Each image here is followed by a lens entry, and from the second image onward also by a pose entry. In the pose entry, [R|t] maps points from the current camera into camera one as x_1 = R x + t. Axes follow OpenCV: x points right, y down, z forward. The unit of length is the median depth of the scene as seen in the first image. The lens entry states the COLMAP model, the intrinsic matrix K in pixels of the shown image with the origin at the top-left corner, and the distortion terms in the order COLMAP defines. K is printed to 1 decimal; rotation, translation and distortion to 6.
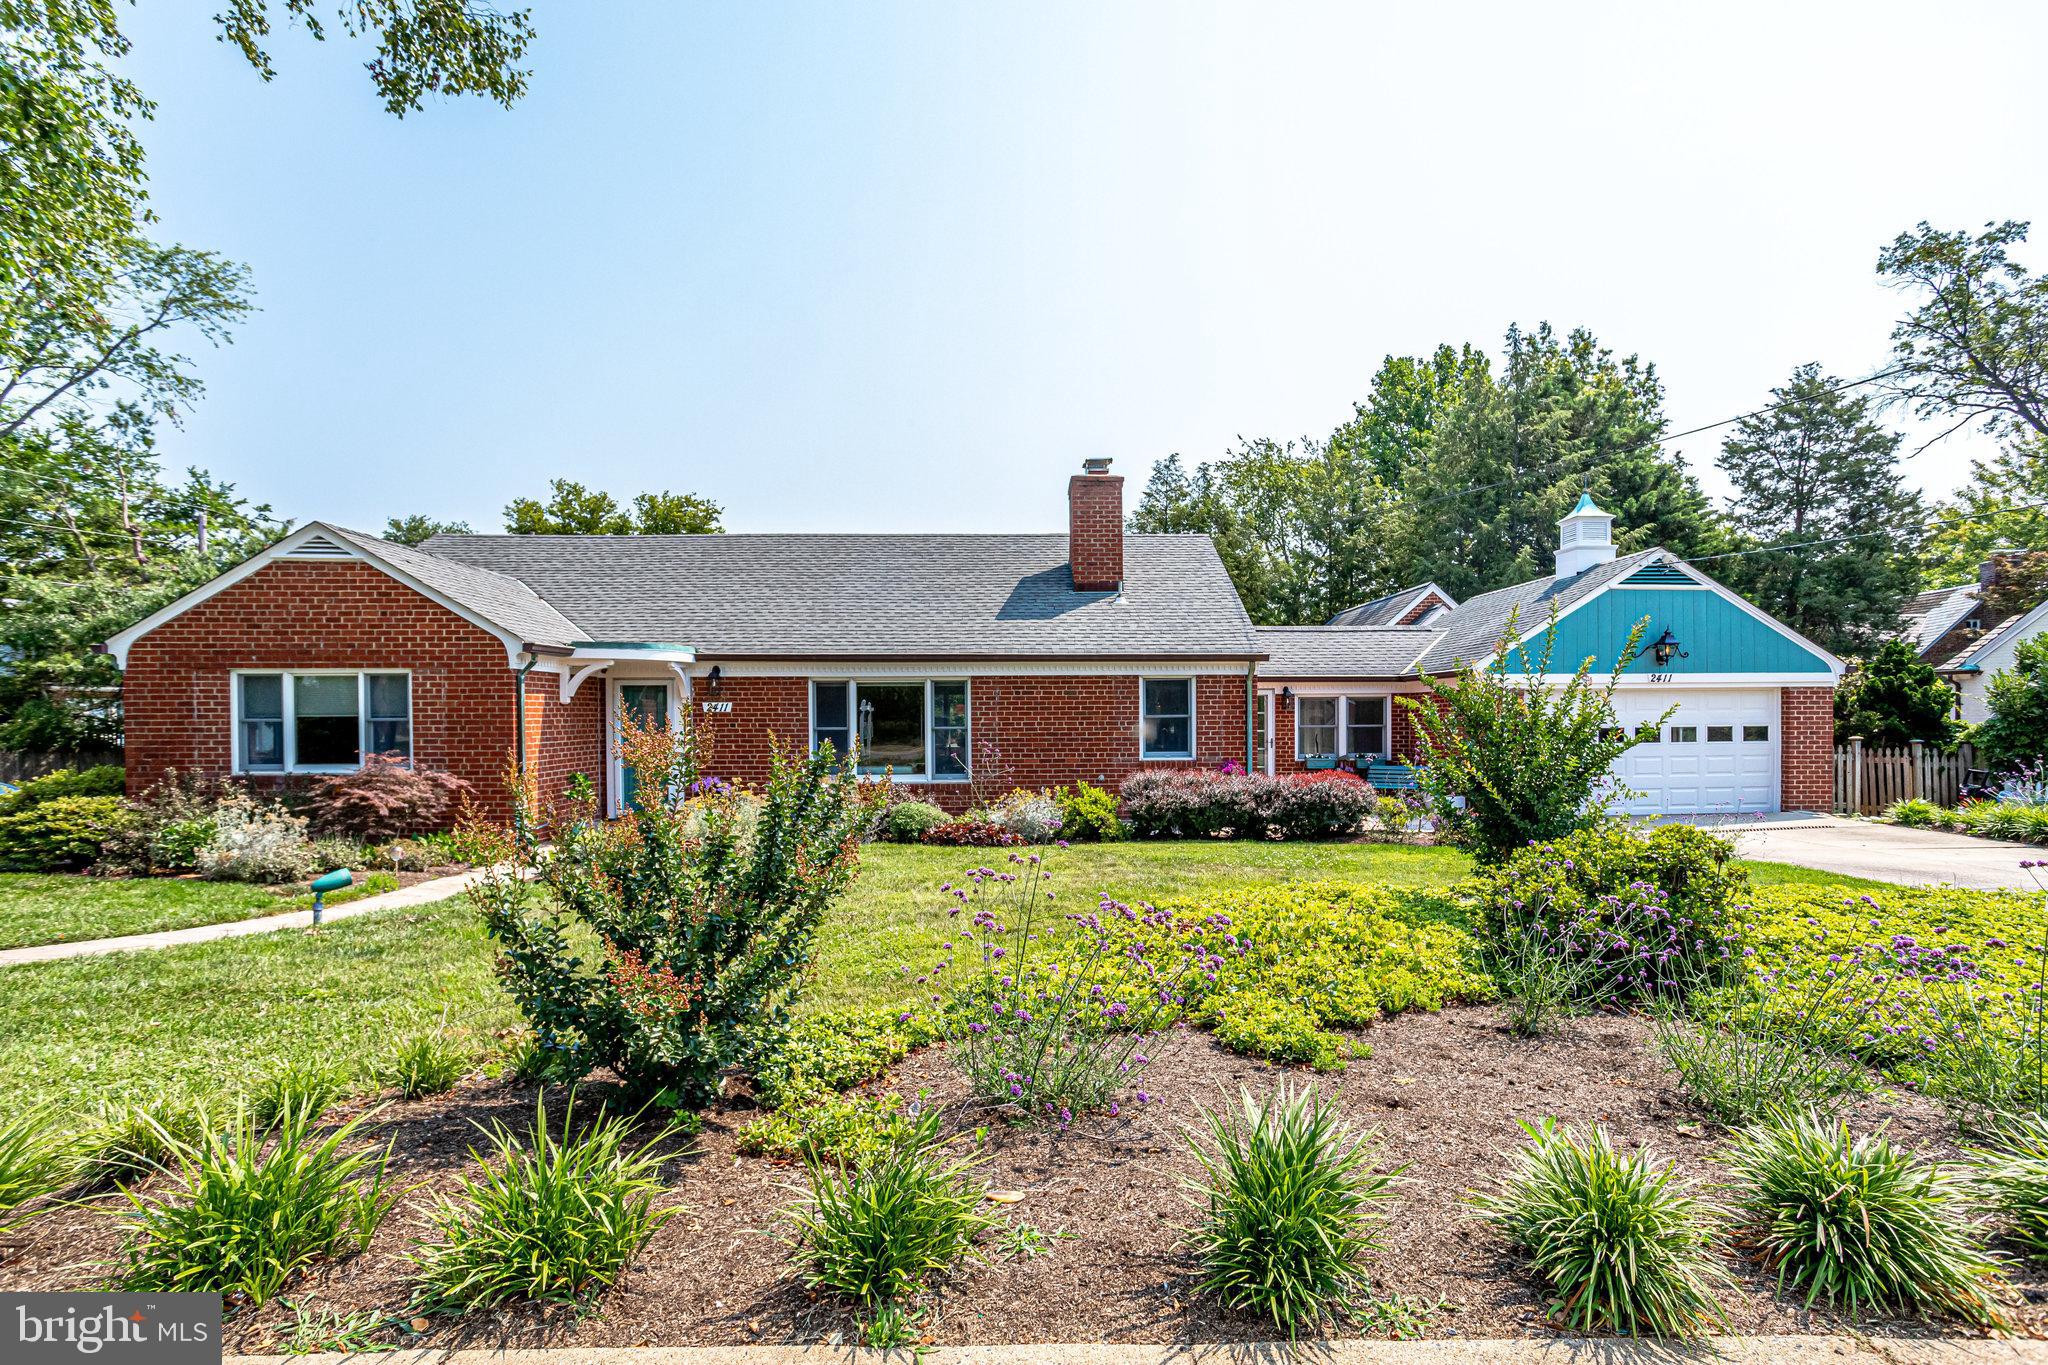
lens RADIAL K [[992.0, 0, 1088.5], [0, 992.0, 726.9], [0, 0, 1]] dist [-0.032260, 0.014827]
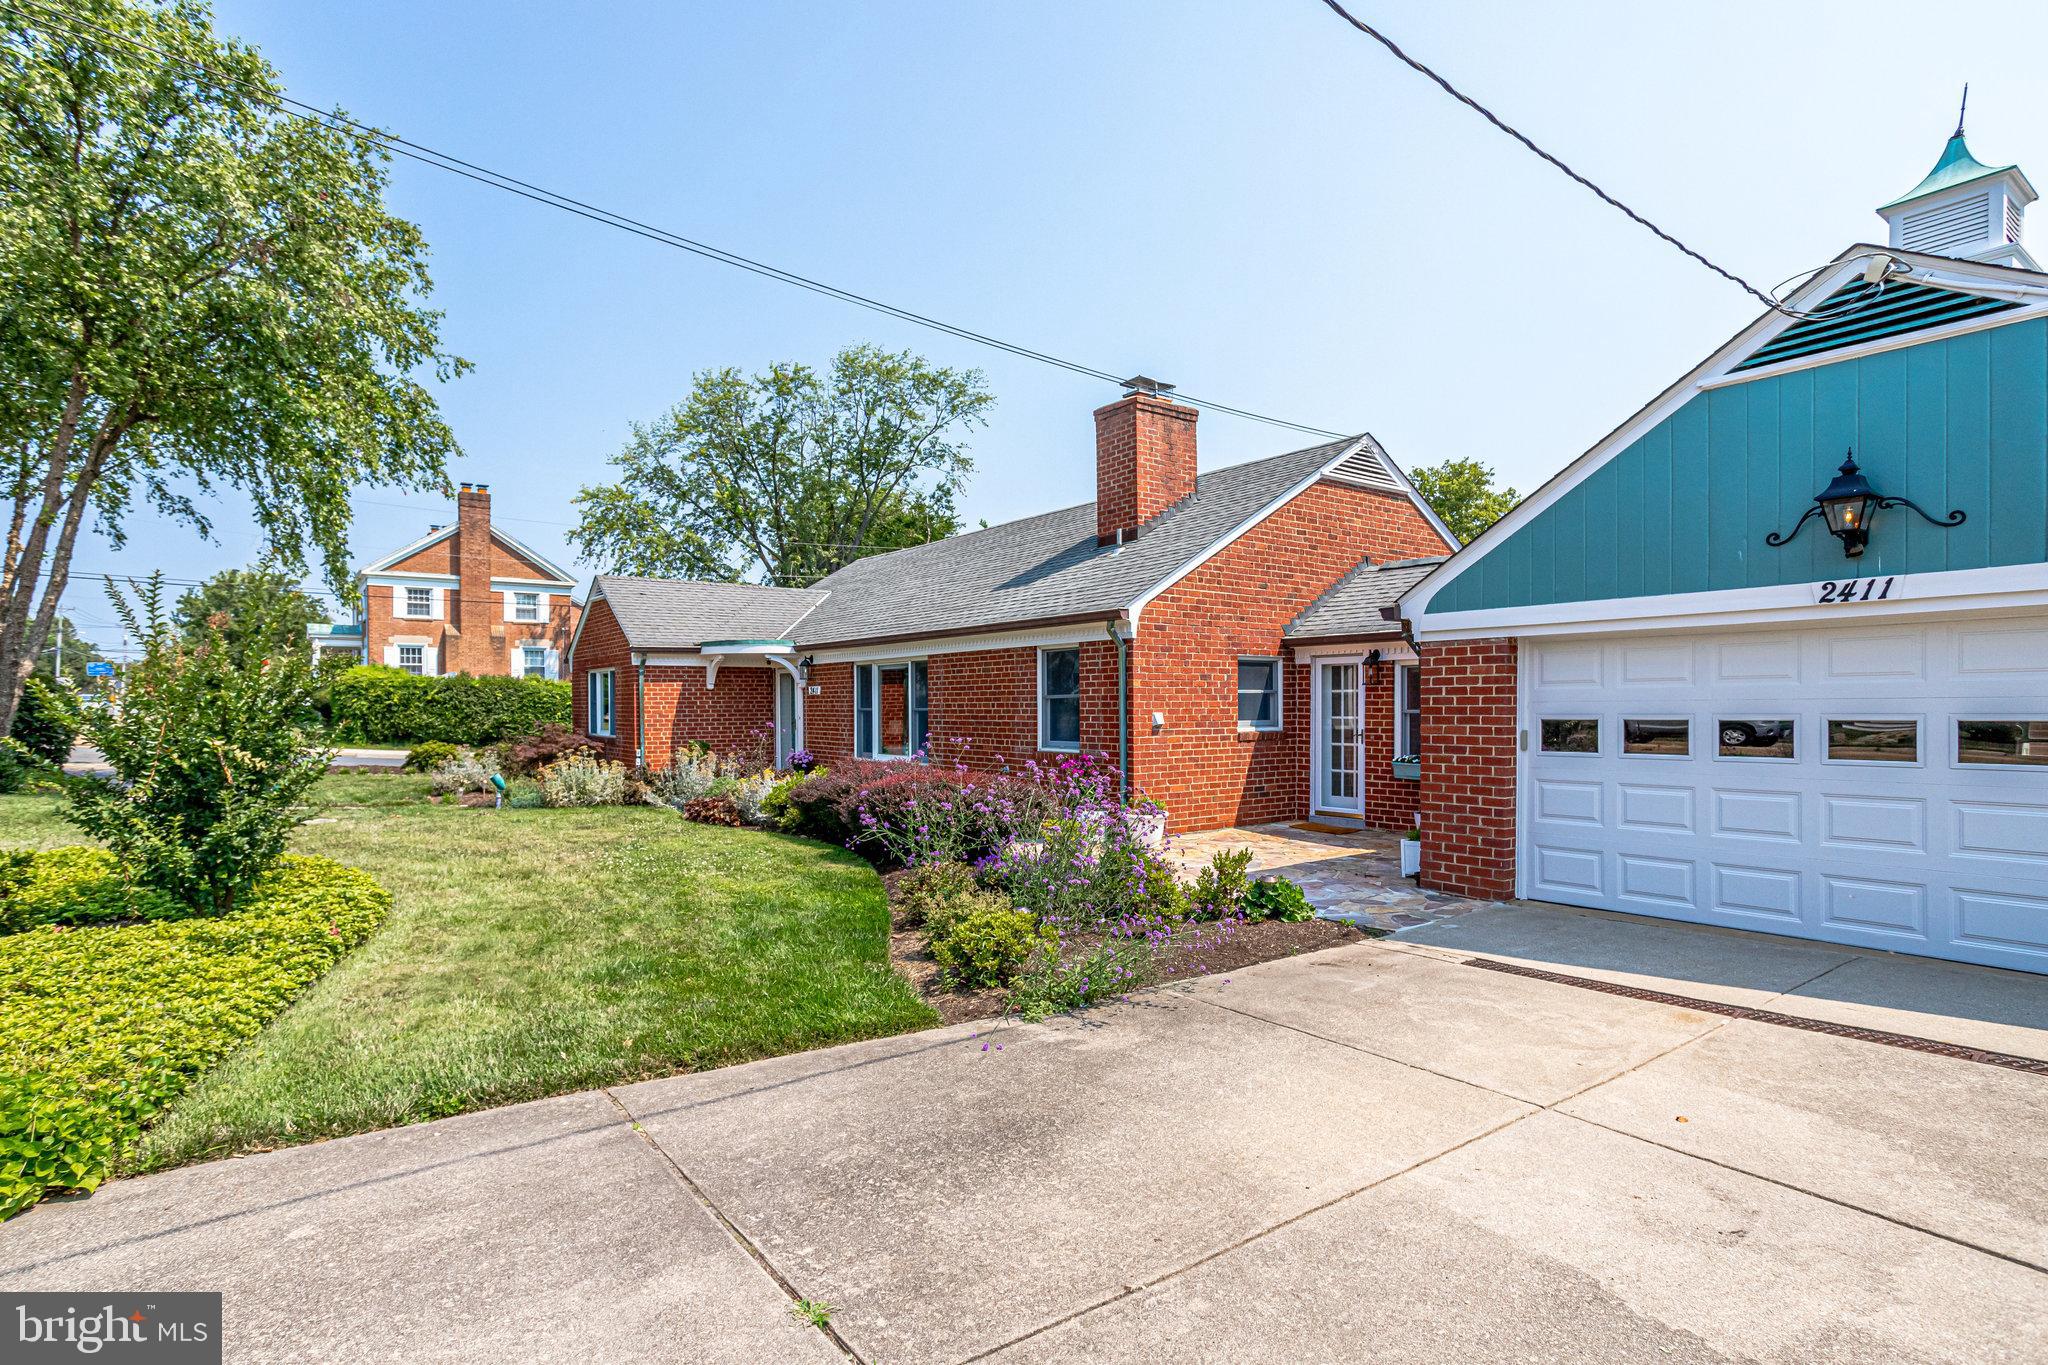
lens RADIAL K [[1025.2, 0, 1009.2], [0, 1025.2, 715.0], [0, 0, 1]] dist [-0.049940, 0.030575]
pose [[0.543434, 0.011246, -0.839377, 0.703754], [-0.005352, 0.999936, 0.009932, -0.003766], [0.839435, -0.000905, 0.543459, 0.495172]]
